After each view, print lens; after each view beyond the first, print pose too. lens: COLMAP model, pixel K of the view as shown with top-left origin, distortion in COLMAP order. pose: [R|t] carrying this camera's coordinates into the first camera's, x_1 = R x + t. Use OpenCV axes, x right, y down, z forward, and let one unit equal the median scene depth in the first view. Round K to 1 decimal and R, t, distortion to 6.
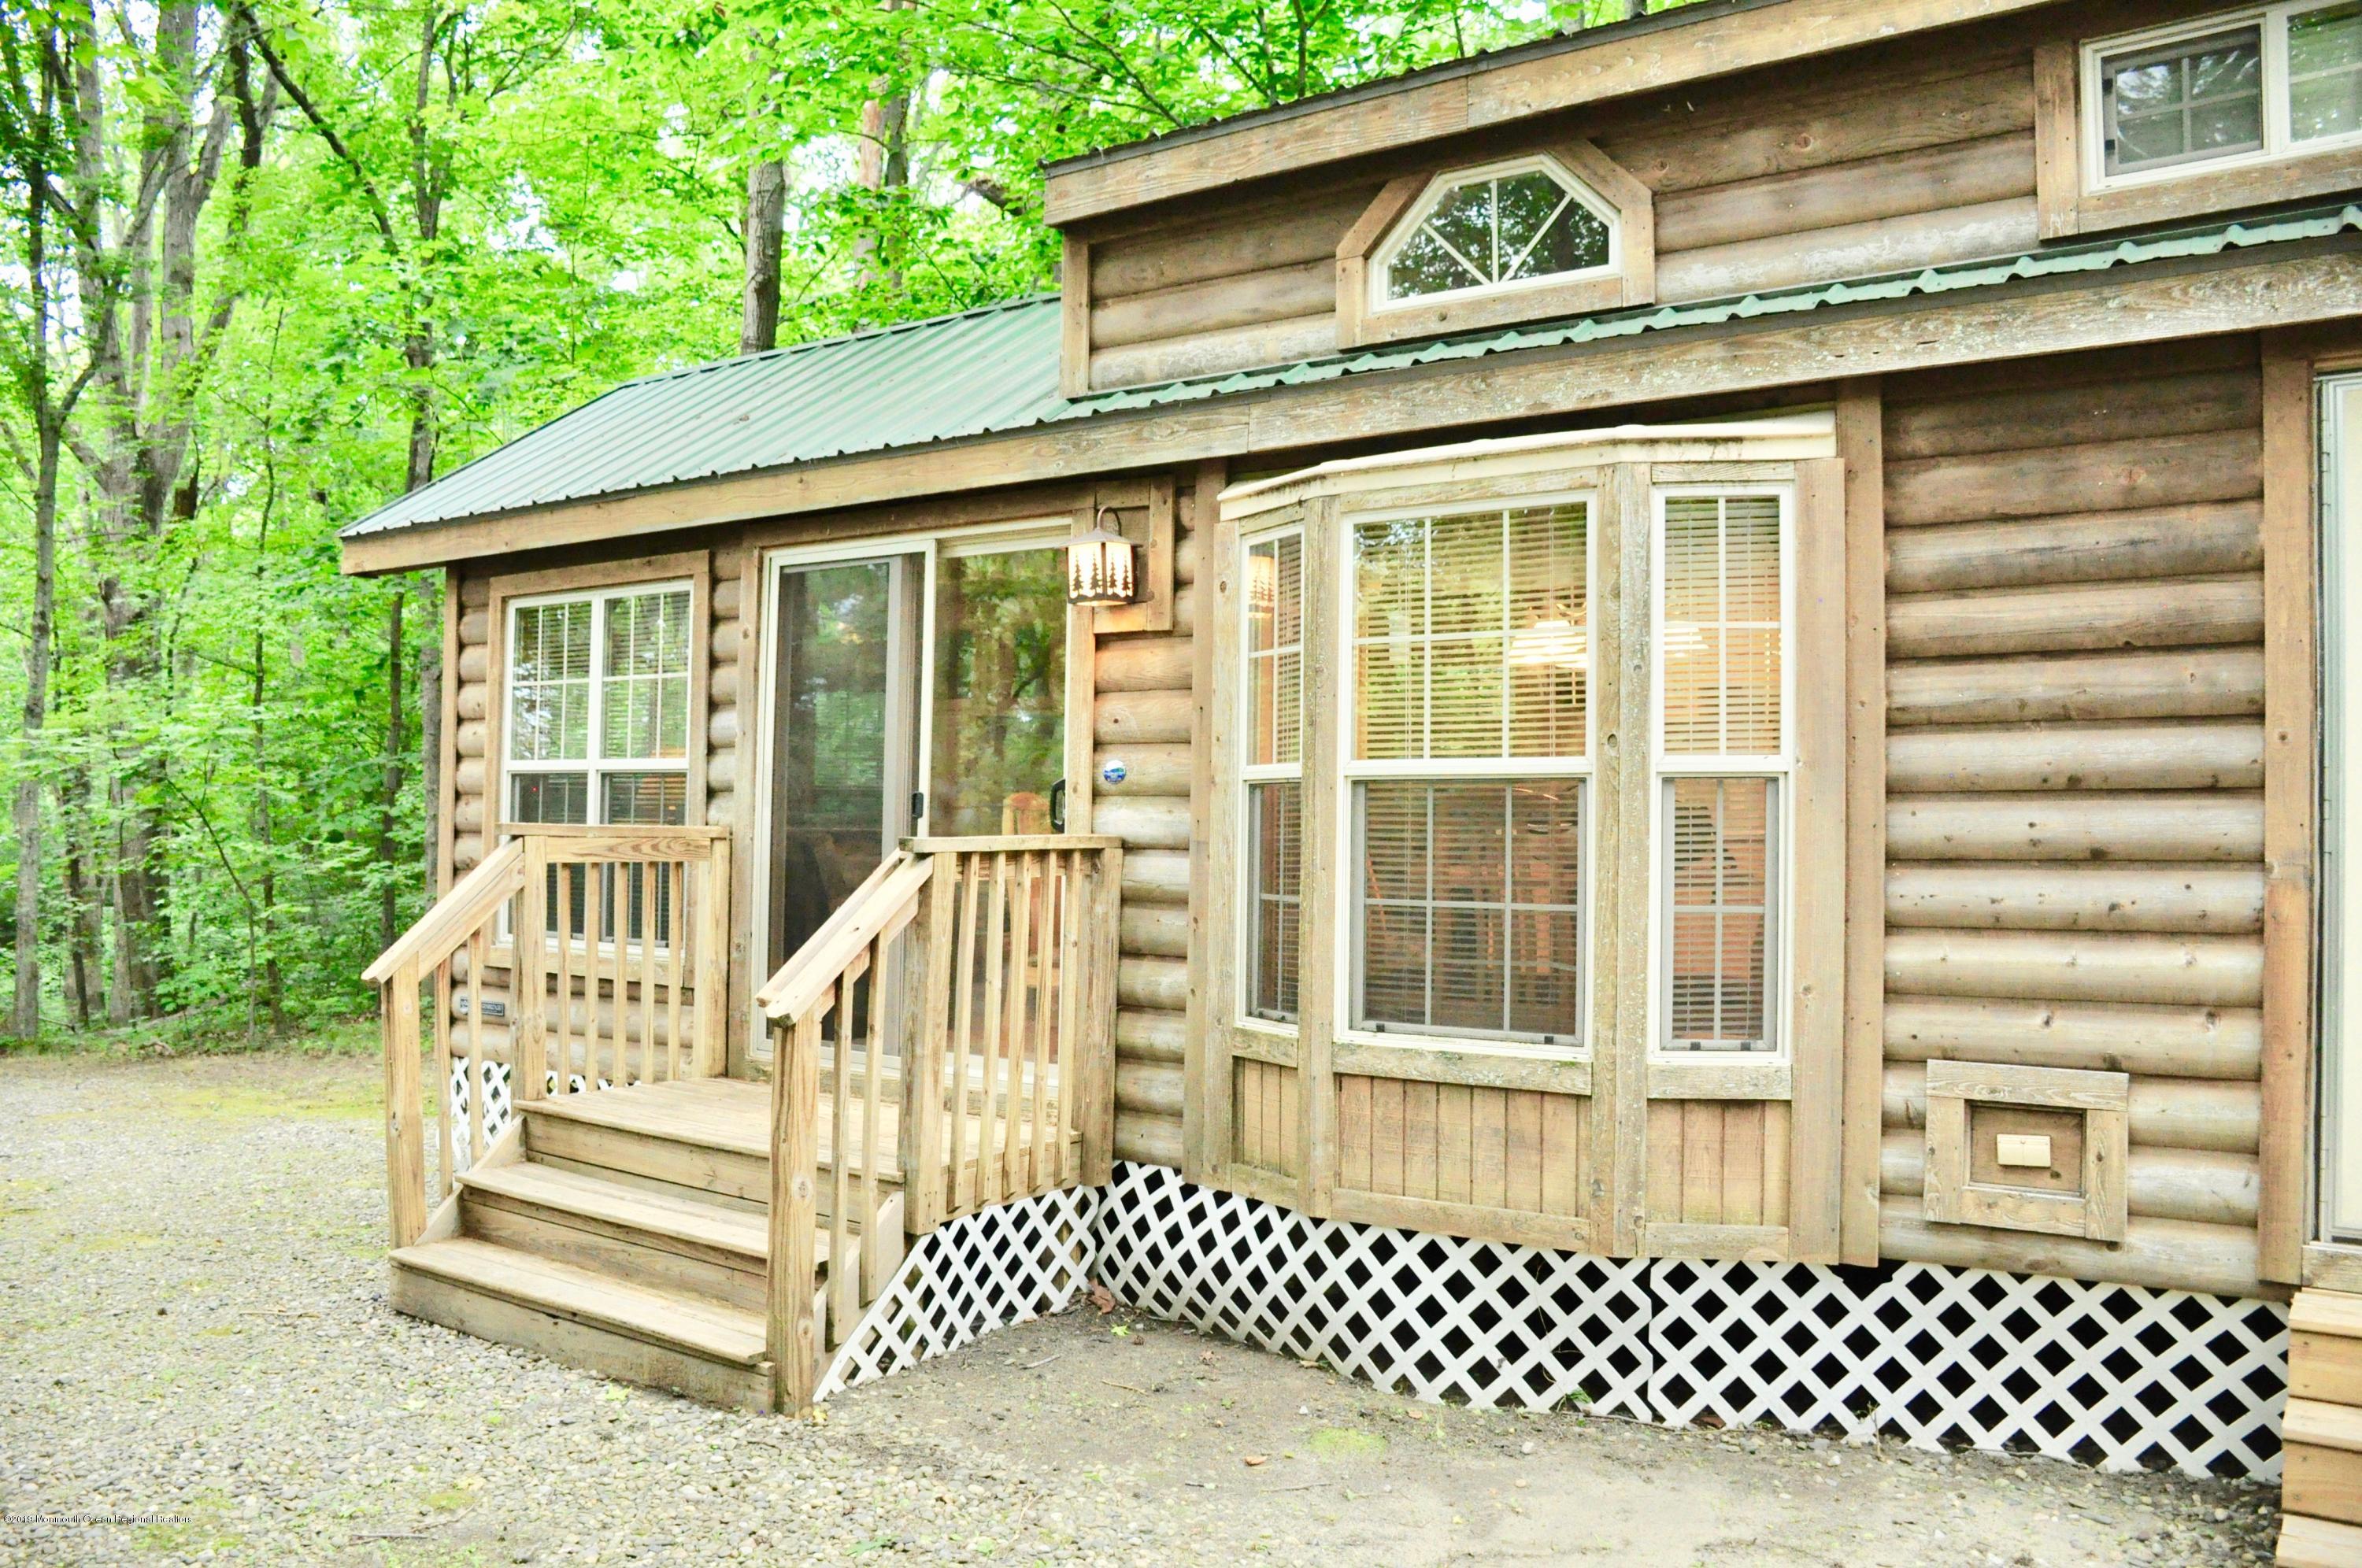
lens RADIAL K [[1819.9, 0, 1181.0], [0, 1819.9, 784.0], [0, 0, 1]] dist [-0.146154, 0.116955]
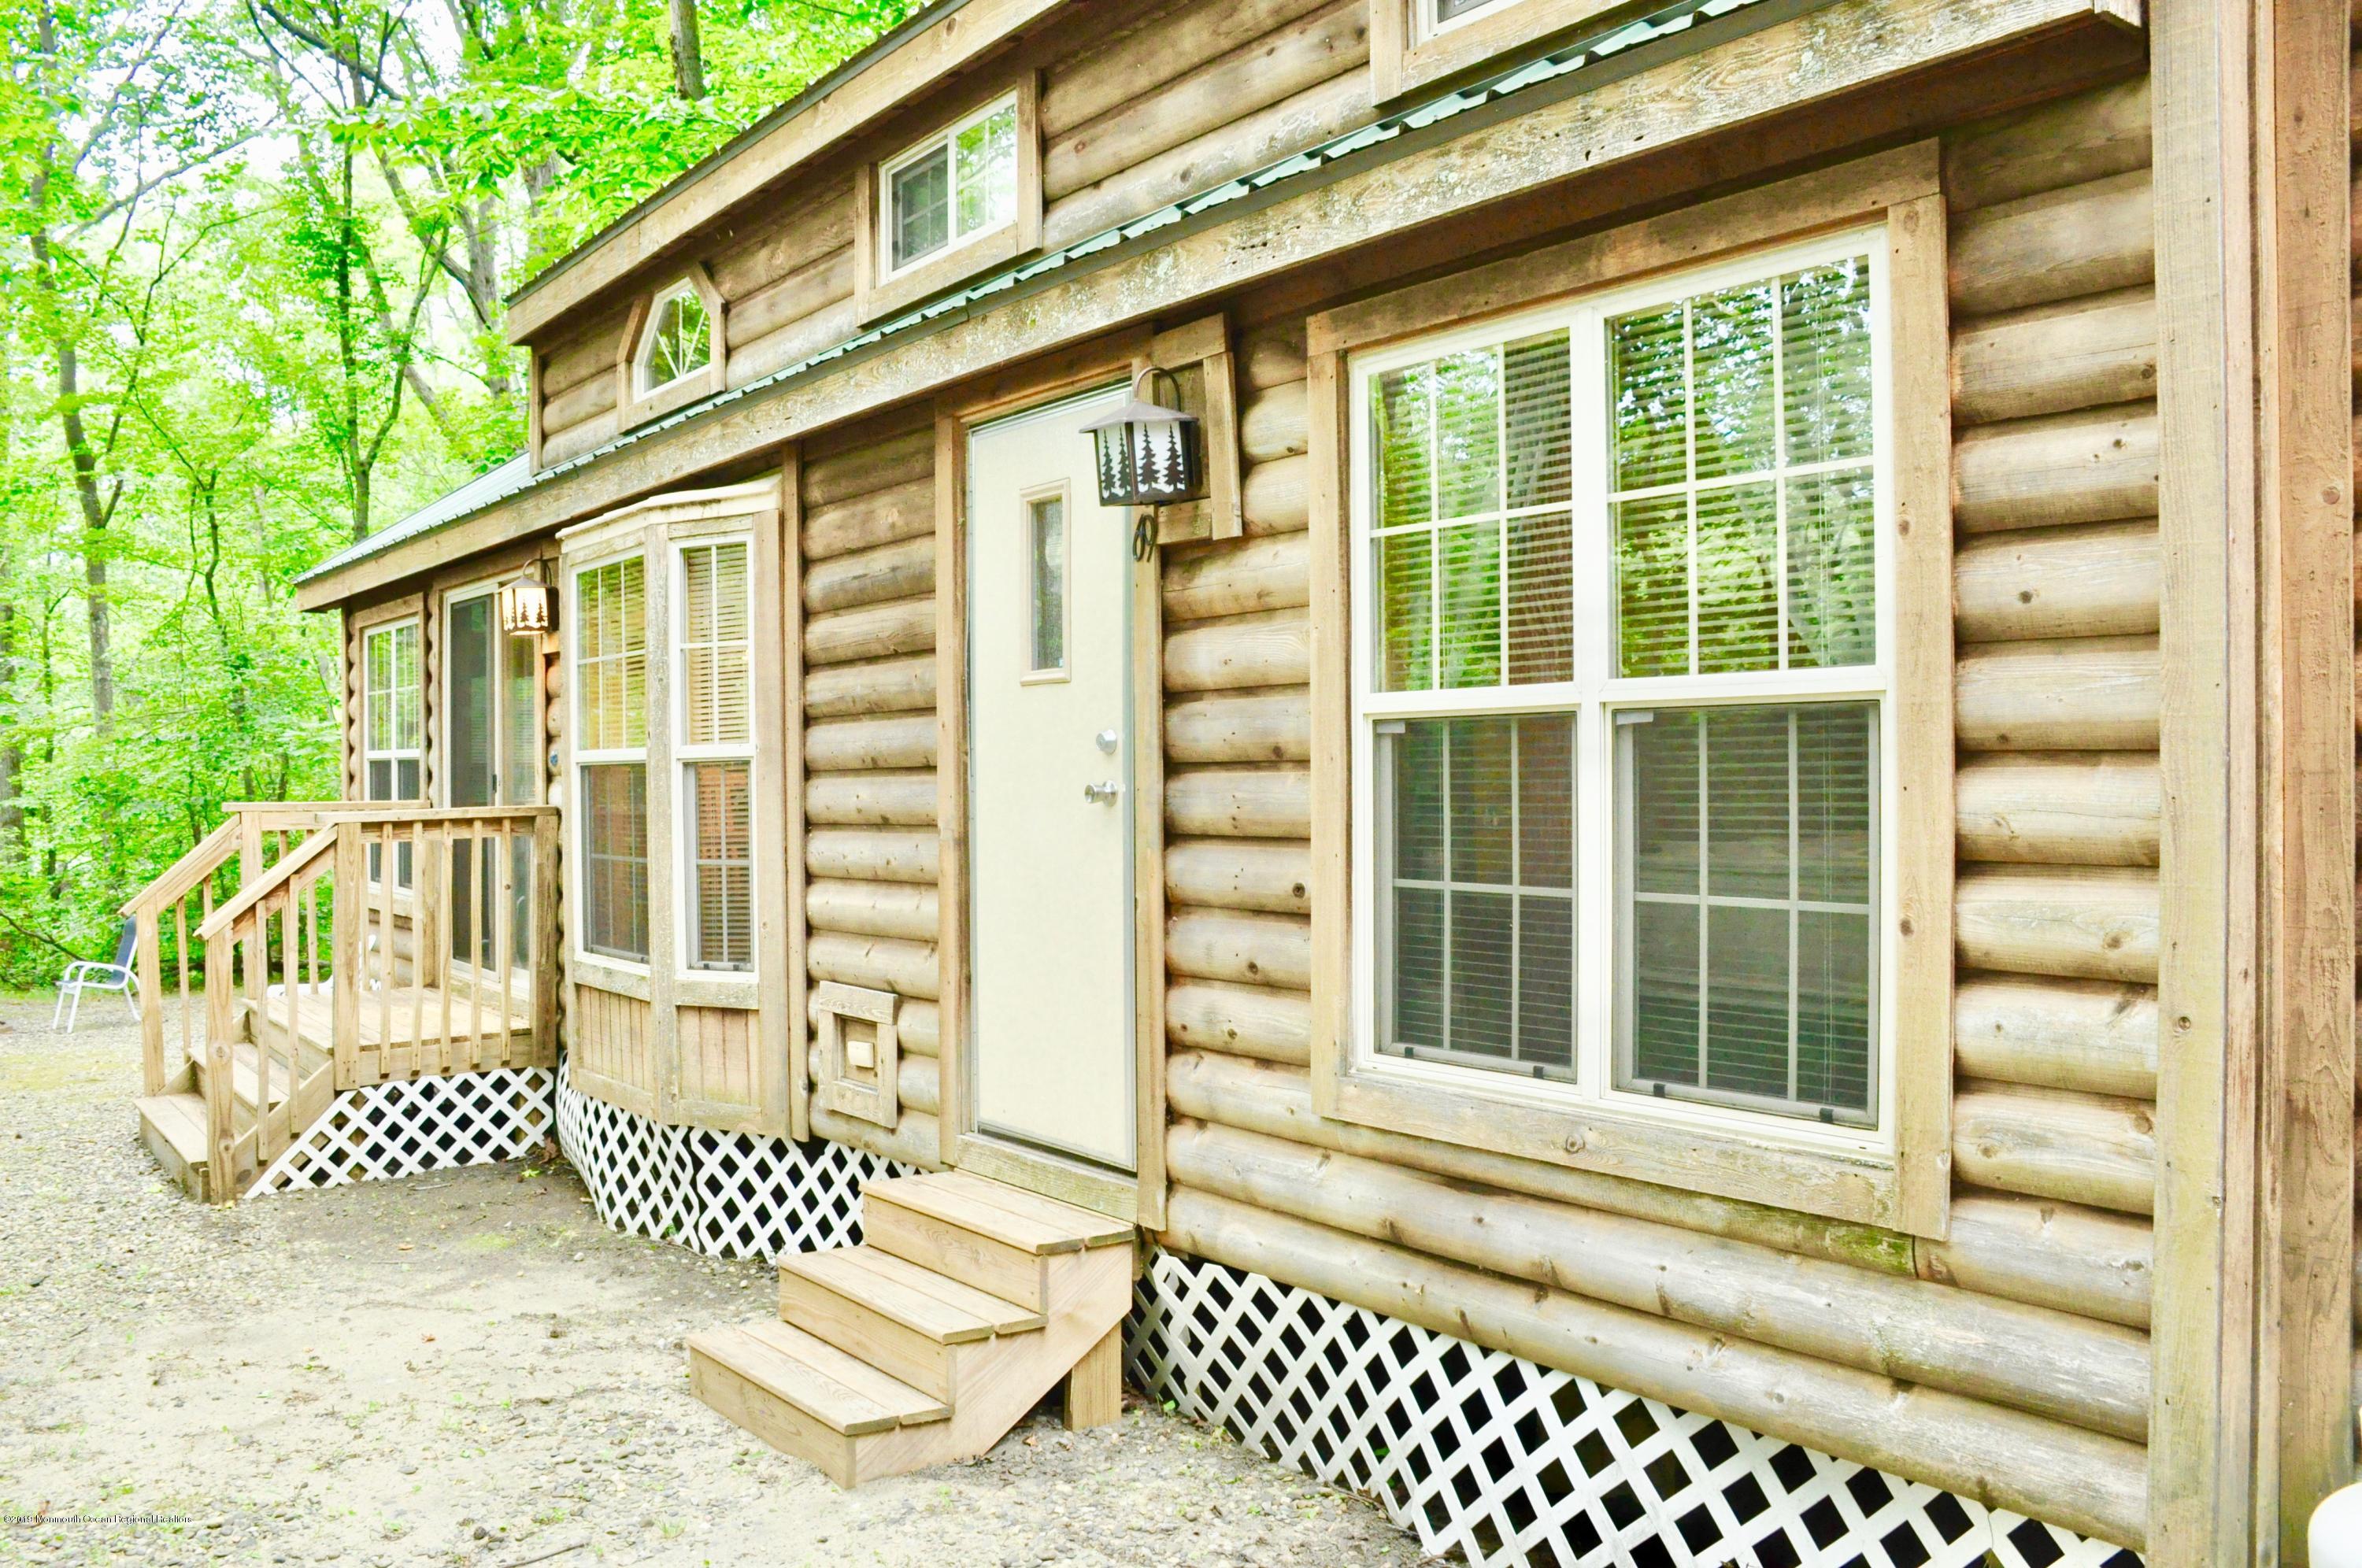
lens RADIAL K [[1819.9, 0, 1181.0], [0, 1819.9, 784.0], [0, 0, 1]] dist [-0.146154, 0.116955]
pose [[0.957515, -0.016056, -0.287938, 0.998148], [0.024197, 0.999401, 0.024738, -0.011435], [0.287368, -0.030654, 0.957330, -0.156188]]
